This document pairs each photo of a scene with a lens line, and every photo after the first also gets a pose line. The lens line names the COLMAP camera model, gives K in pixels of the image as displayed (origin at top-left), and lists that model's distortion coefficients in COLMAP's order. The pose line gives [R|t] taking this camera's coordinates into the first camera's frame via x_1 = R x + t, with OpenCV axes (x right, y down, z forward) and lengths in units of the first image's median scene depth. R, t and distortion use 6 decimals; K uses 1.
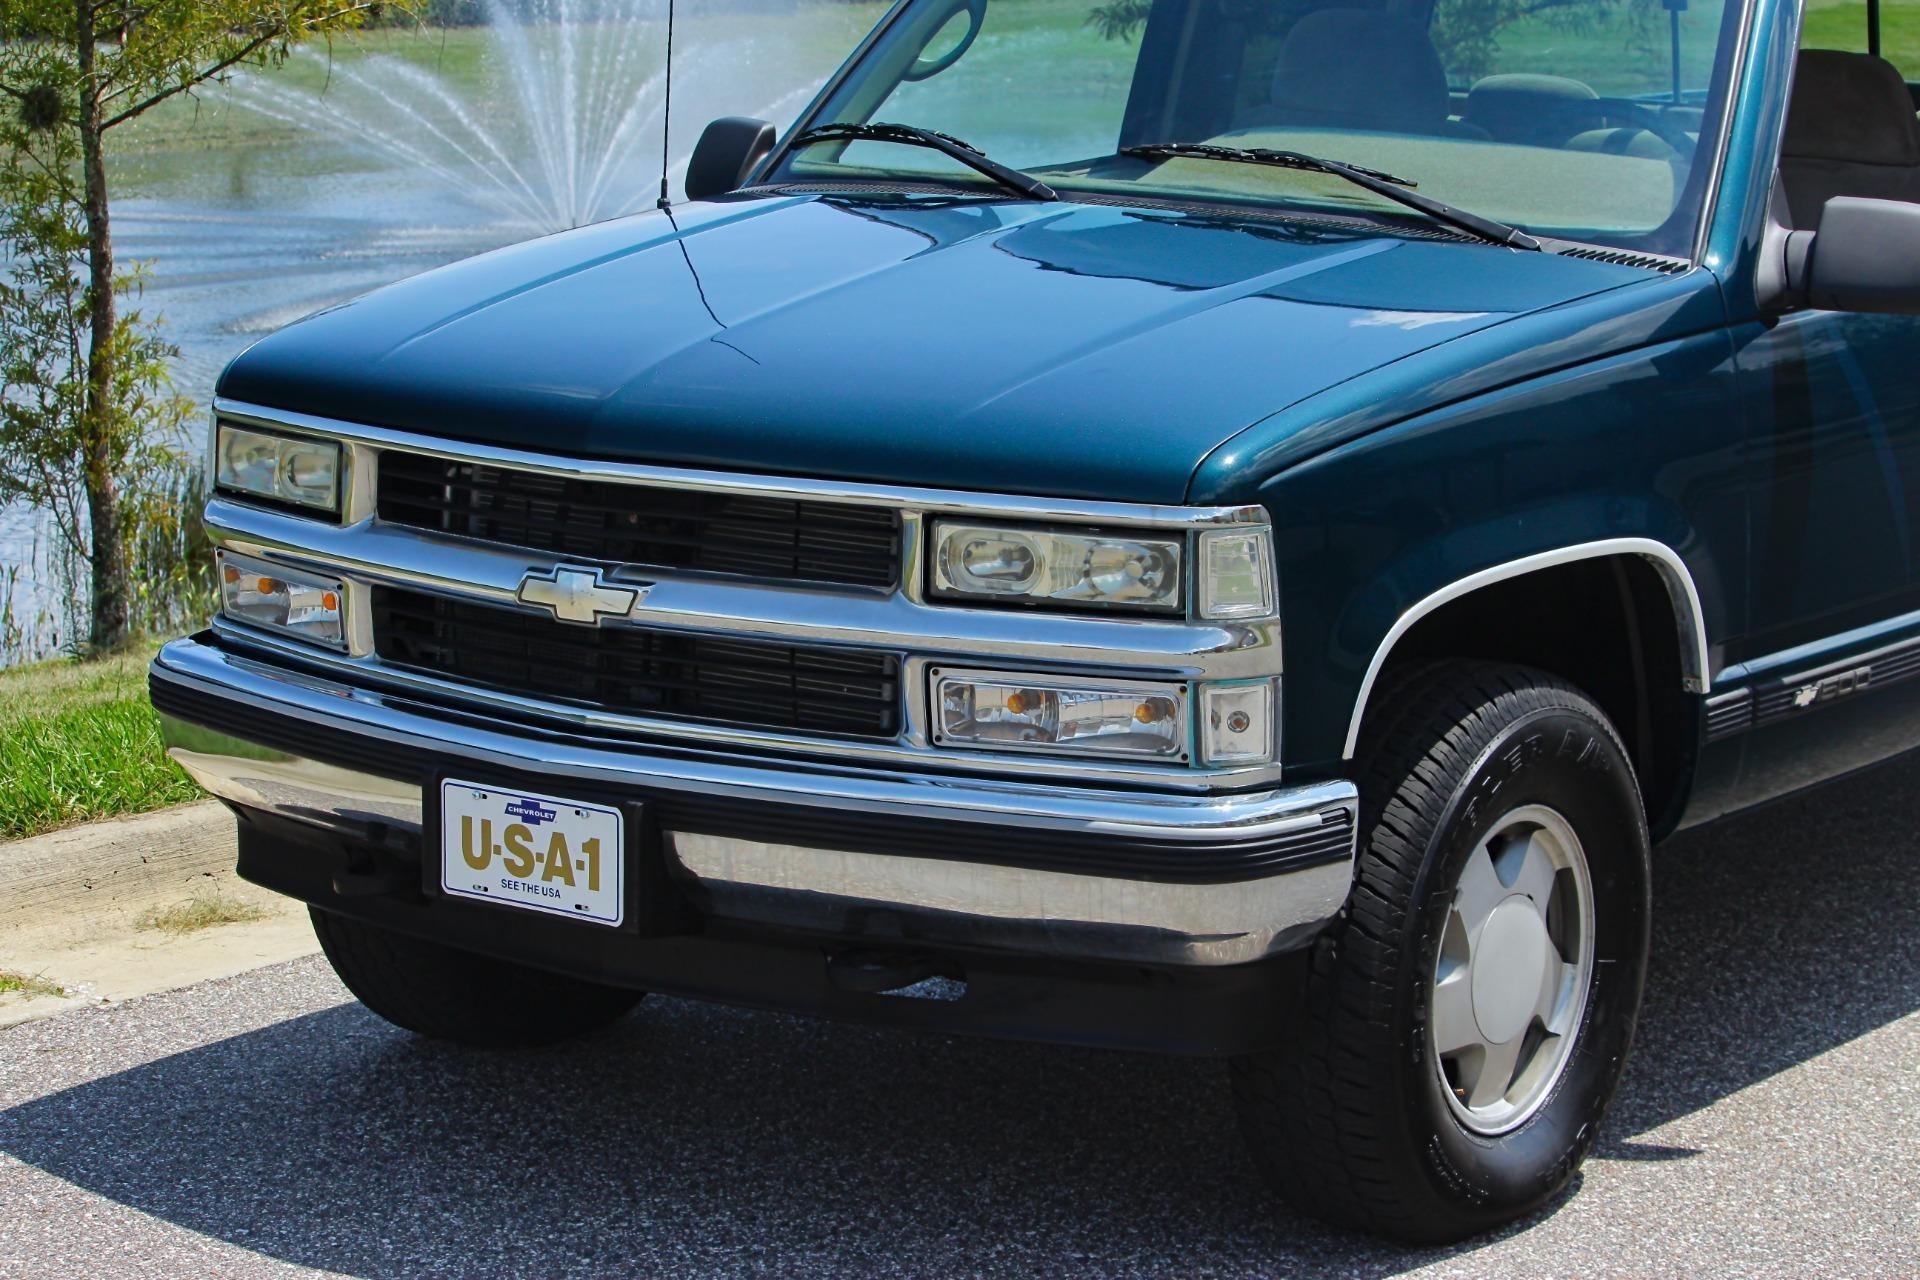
lens RADIAL K [[4882.7, 0, 964.7], [0, 4882.7, 572.5], [0, 0, 1]] dist [-0.443507, 0.125210]
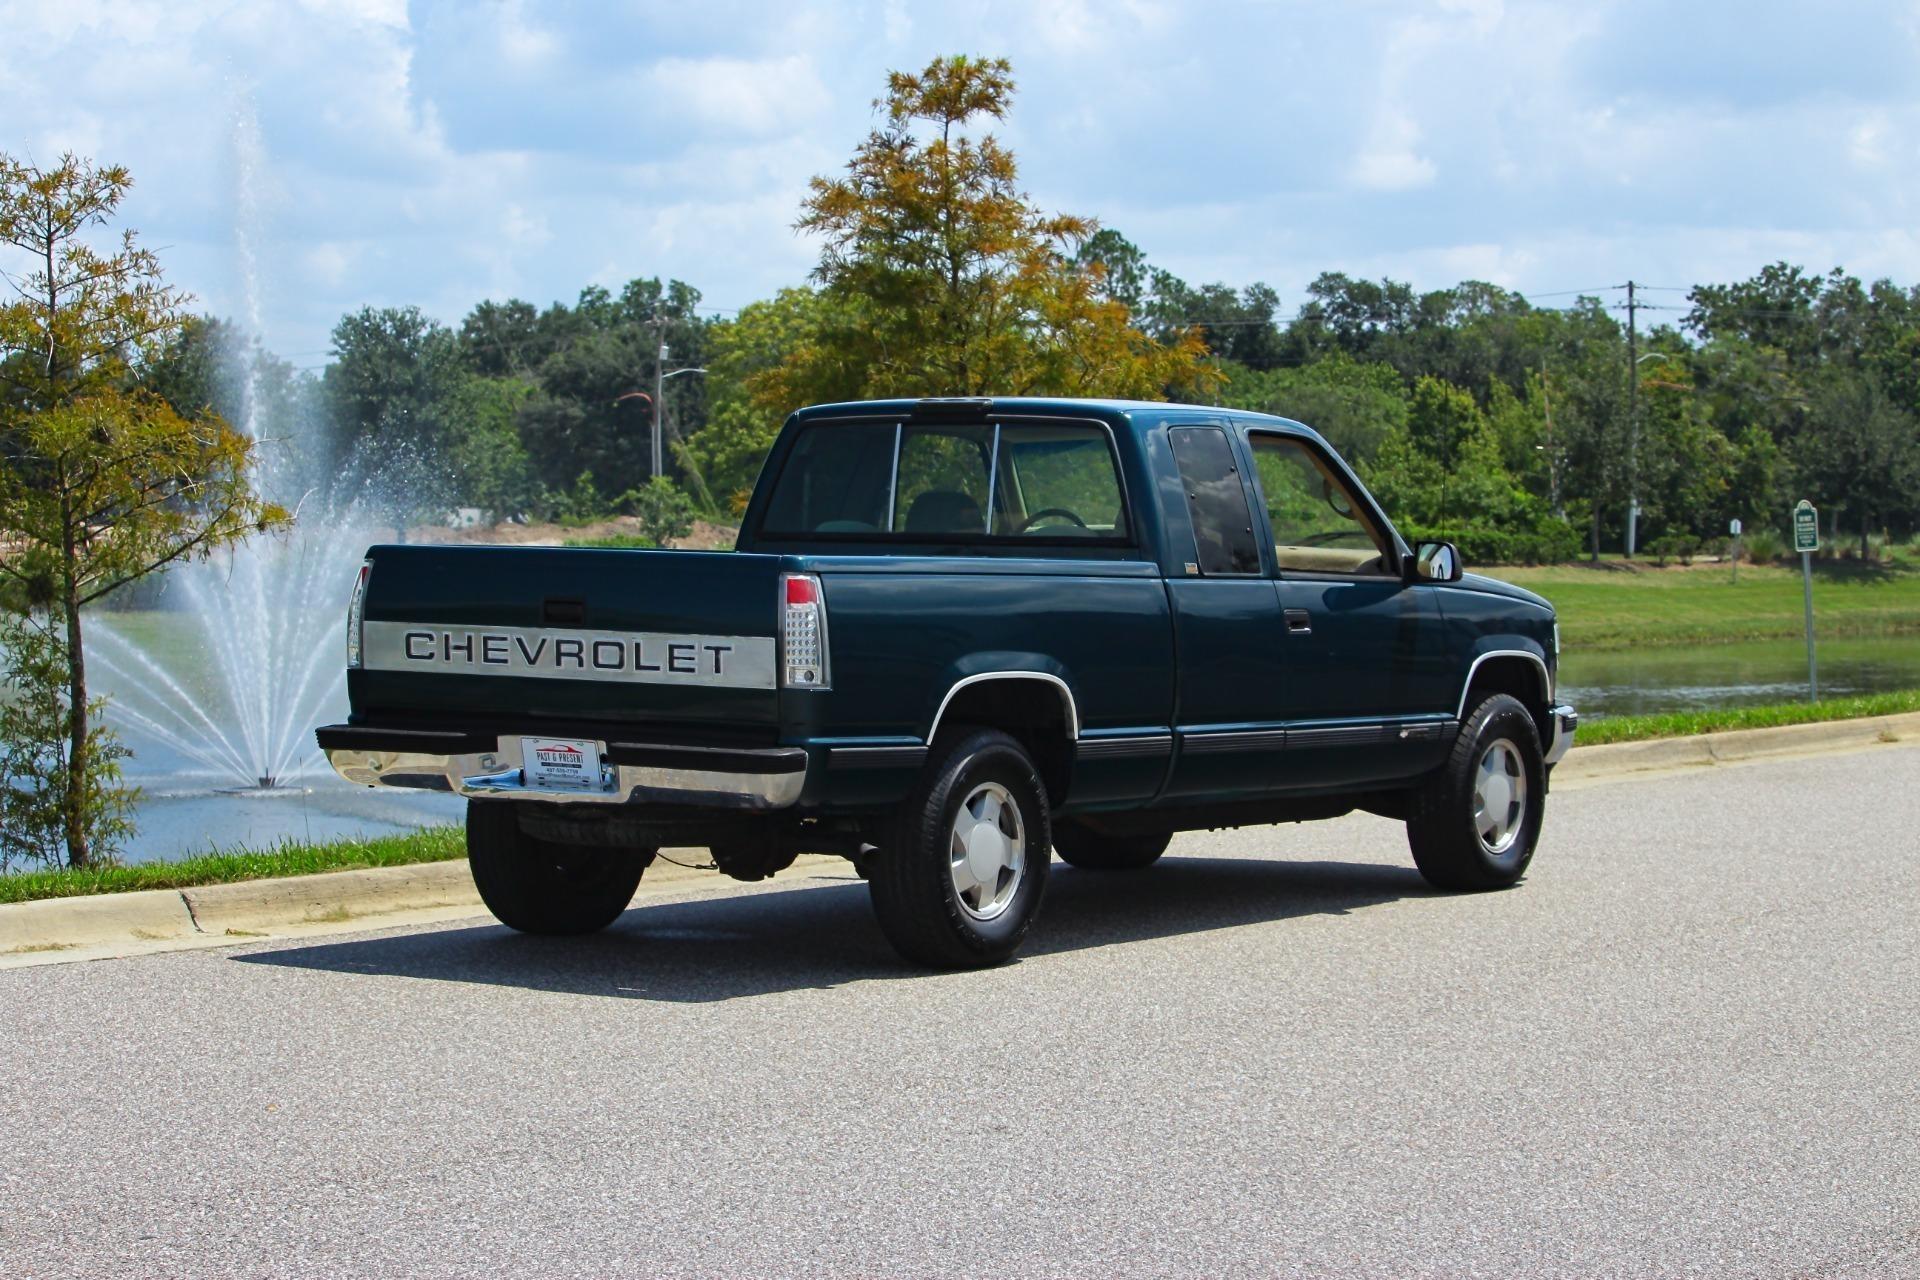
lens RADIAL K [[4905.5, 0, 860.4], [0, 4905.5, 562.1], [0, 0, 1]] dist [-0.461400, 0.126266]
pose [[0.998381, -0.003634, 0.056768, -0.059960], [0.010740, 0.992051, -0.125374, 0.242592], [-0.055861, 0.125780, 0.990484, -1.442836]]
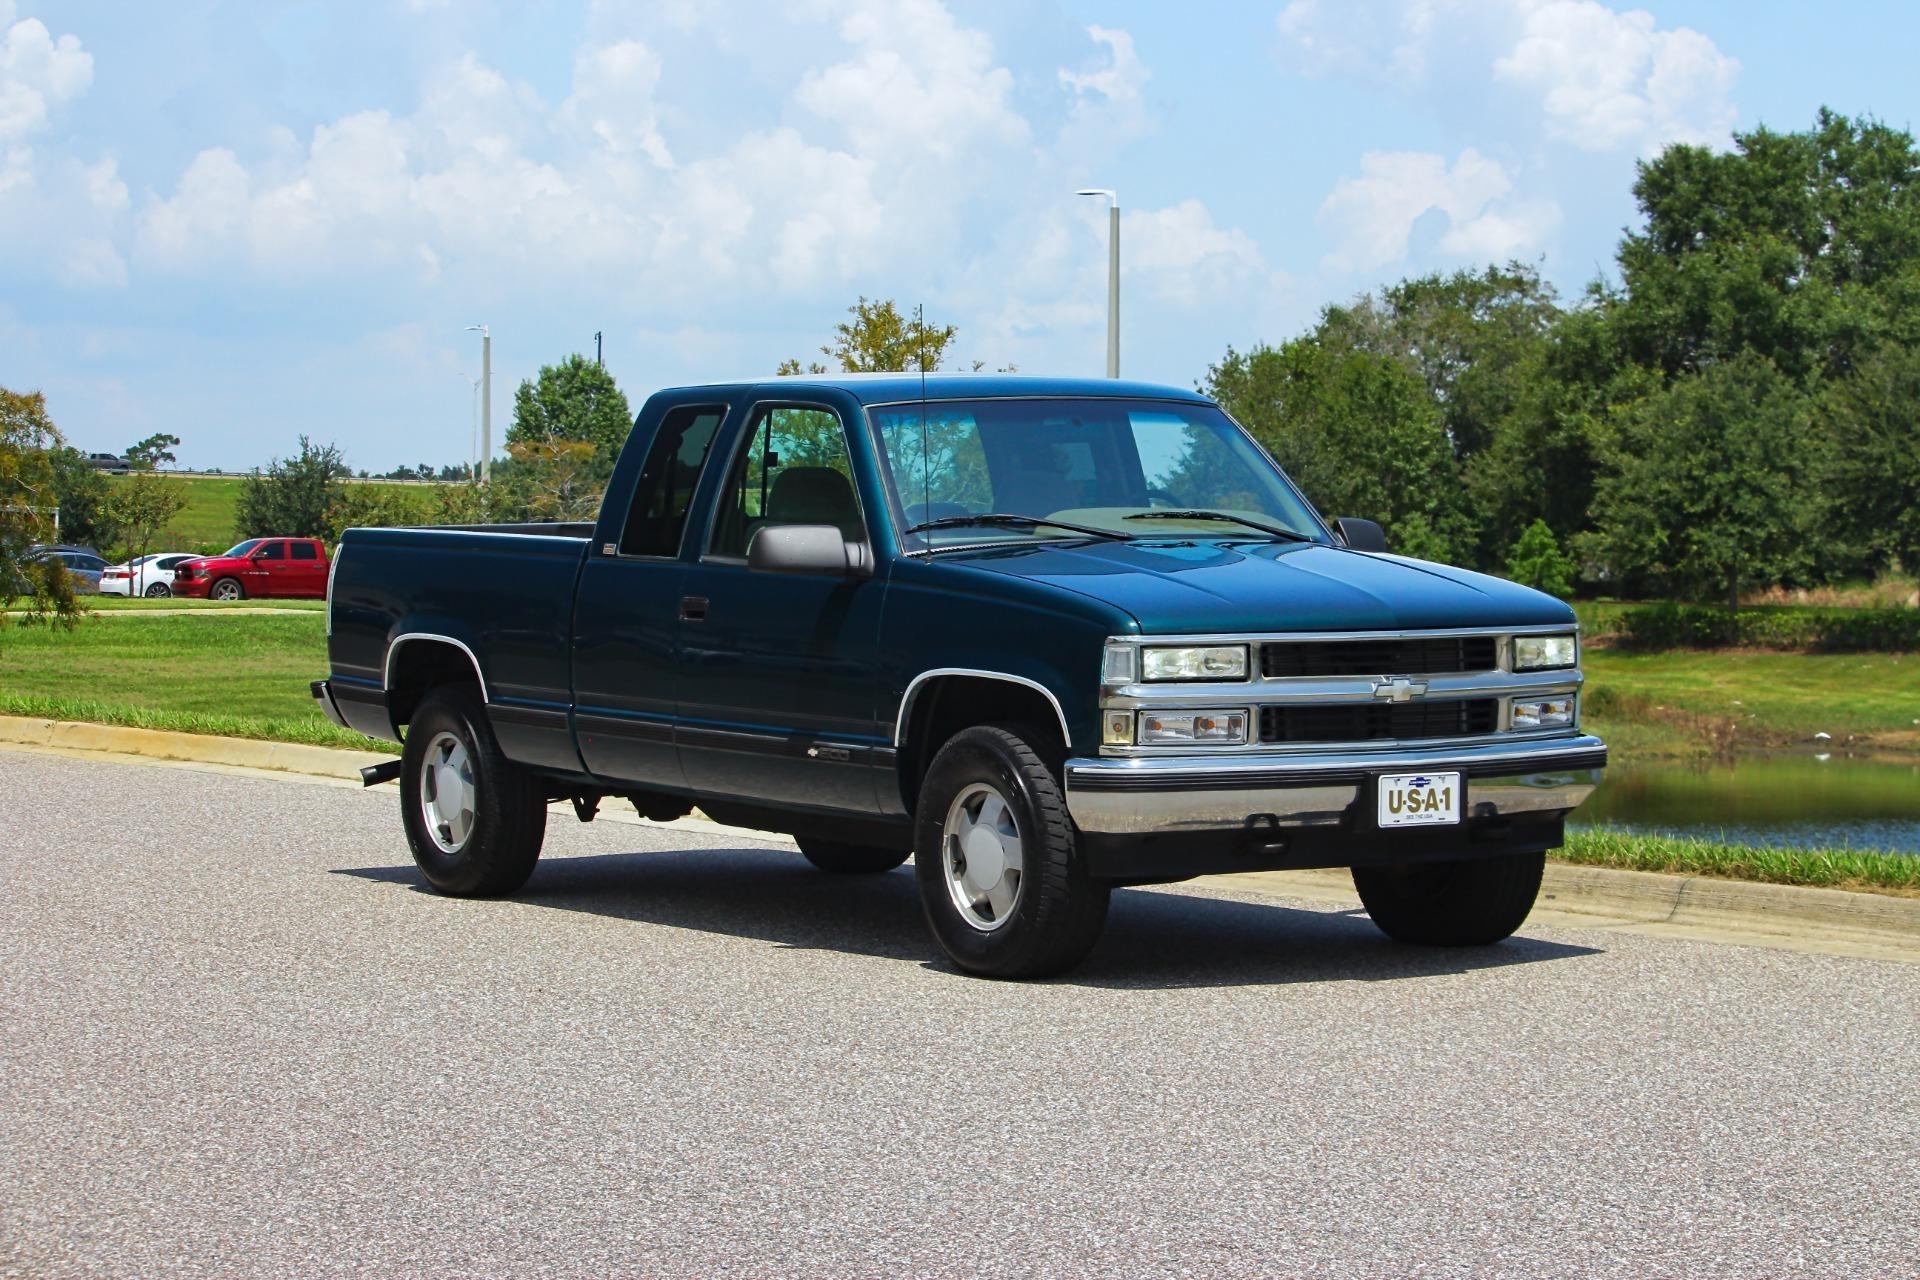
lens RADIAL K [[4882.7, 0, 964.7], [0, 4882.7, 572.5], [0, 0, 1]] dist [-0.443507, 0.125210]
pose [[0.371954, -0.034201, 0.927621, -2.287564], [0.157671, 0.987127, -0.026827, -0.020795], [-0.914762, 0.156237, 0.372558, 0.323614]]
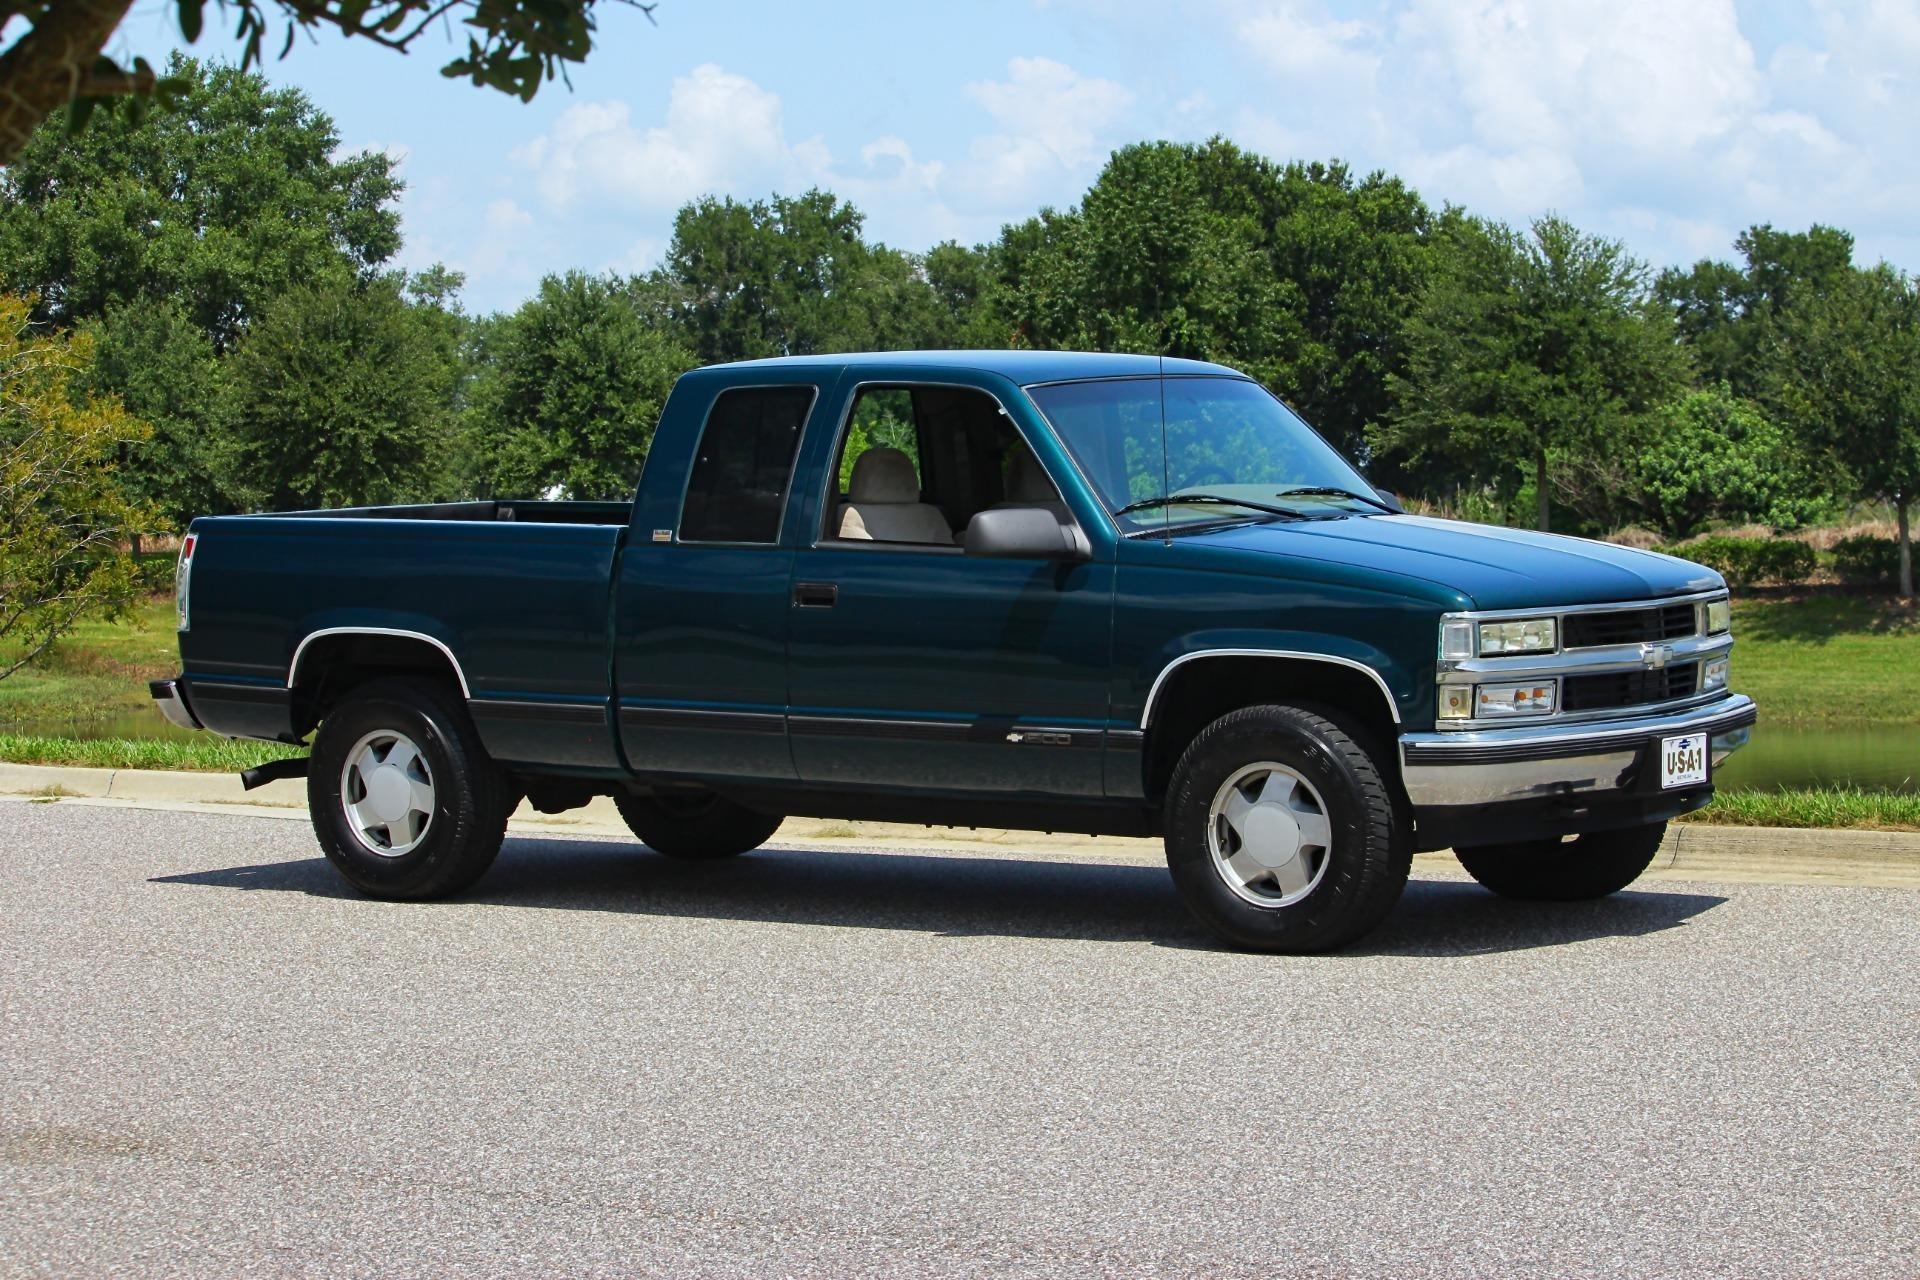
lens RADIAL K [[4882.7, 0, 964.7], [0, 4882.7, 572.5], [0, 0, 1]] dist [-0.443507, 0.125210]
pose [[-0.002132, -0.050484, 0.998723, -2.468203], [0.176112, 0.983096, 0.050070, -0.215730], [-0.984368, 0.175994, 0.006795, 1.311091]]
